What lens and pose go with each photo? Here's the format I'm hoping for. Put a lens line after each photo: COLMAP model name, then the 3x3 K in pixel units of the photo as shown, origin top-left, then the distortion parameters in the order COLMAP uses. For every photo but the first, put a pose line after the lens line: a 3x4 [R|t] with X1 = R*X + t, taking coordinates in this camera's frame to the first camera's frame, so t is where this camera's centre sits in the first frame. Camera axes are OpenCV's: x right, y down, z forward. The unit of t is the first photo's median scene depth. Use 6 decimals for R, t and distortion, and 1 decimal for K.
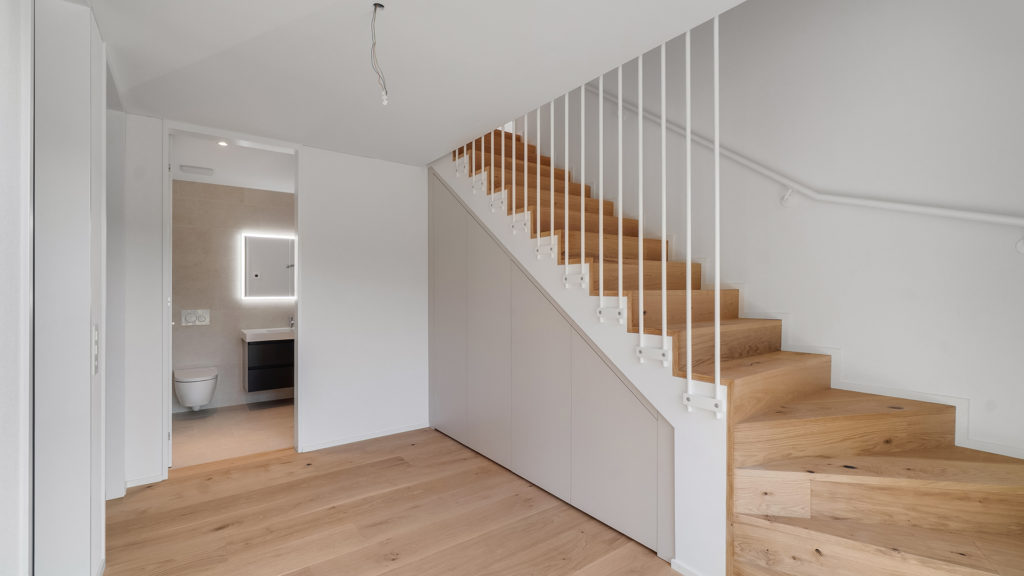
lens RADIAL K [[454.6, 0, 518.1], [0, 454.6, 285.3], [0, 0, 1]] dist [0.001717, 0.000189]
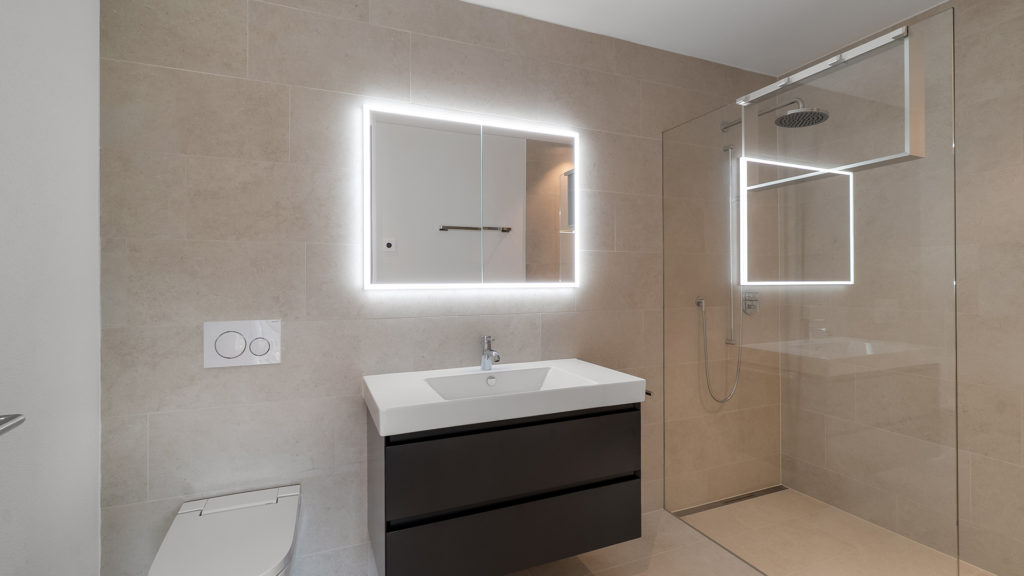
lens RADIAL K [[454.6, 0, 508.2], [0, 454.6, 286.7], [0, 0, 1]] dist [0.001717, 0.000189]
pose [[0.973210, 0.002077, -0.229908, -0.431609], [0.000401, 0.999942, 0.010732, 0.024550], [0.229917, -0.010537, 0.973153, 0.705098]]
